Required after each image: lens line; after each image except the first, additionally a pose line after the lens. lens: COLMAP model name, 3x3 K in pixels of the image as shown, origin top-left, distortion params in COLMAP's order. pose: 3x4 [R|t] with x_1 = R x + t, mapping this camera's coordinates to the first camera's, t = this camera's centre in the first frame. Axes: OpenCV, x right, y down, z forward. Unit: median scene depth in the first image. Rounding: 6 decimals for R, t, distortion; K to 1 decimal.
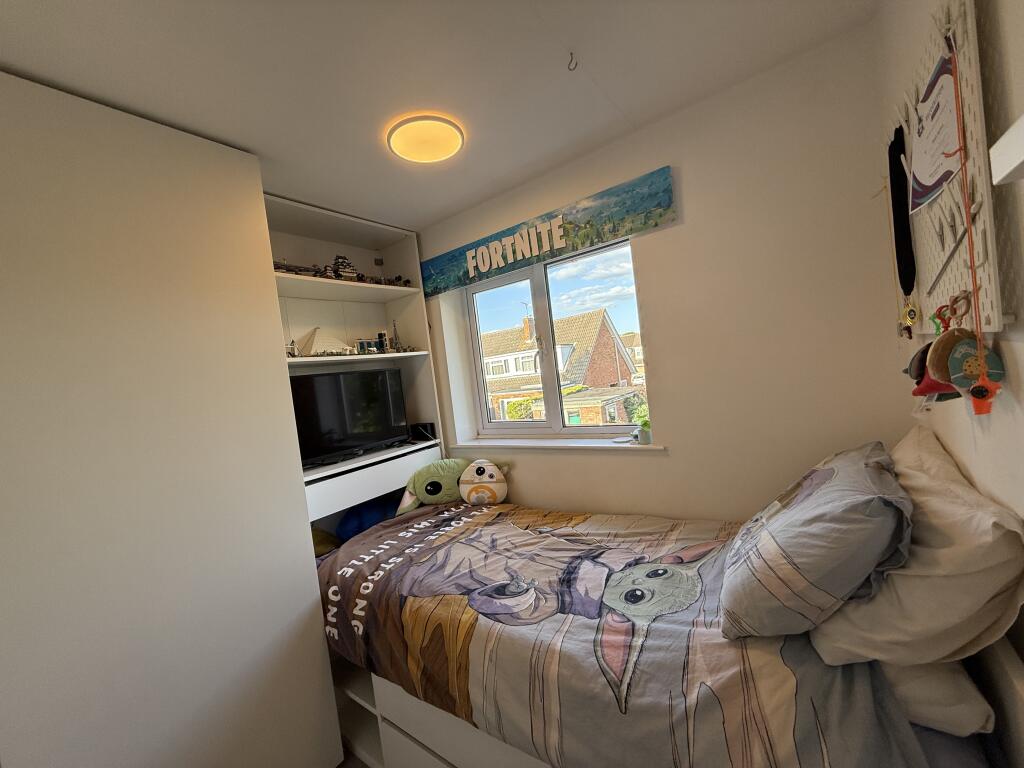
lens RADIAL K [[406.1, 0, 510.4], [0, 406.1, 384.9], [0, 0, 1]] dist [0.001103, 0.000425]
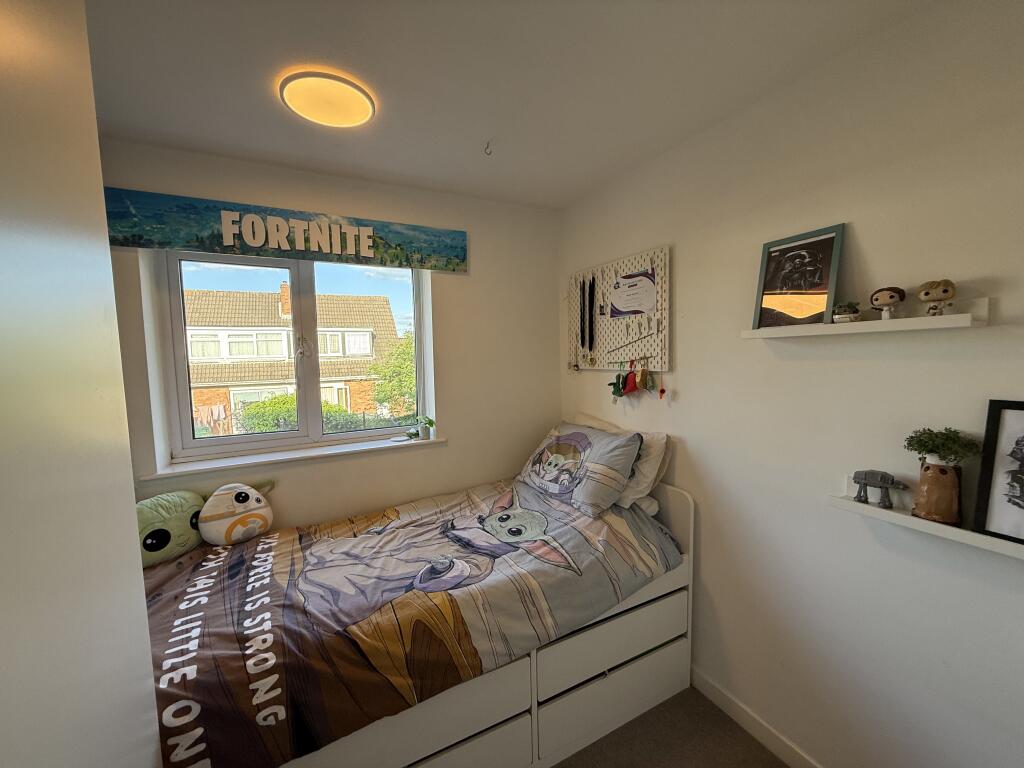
lens RADIAL K [[406.1, 0, 510.4], [0, 406.1, 384.9], [0, 0, 1]] dist [0.001103, 0.000425]
pose [[0.438078, 0.043363, 0.897890, -0.724371], [-0.004261, 0.998925, -0.046163, 0.040904], [-0.898927, 0.016397, 0.437792, 0.254568]]
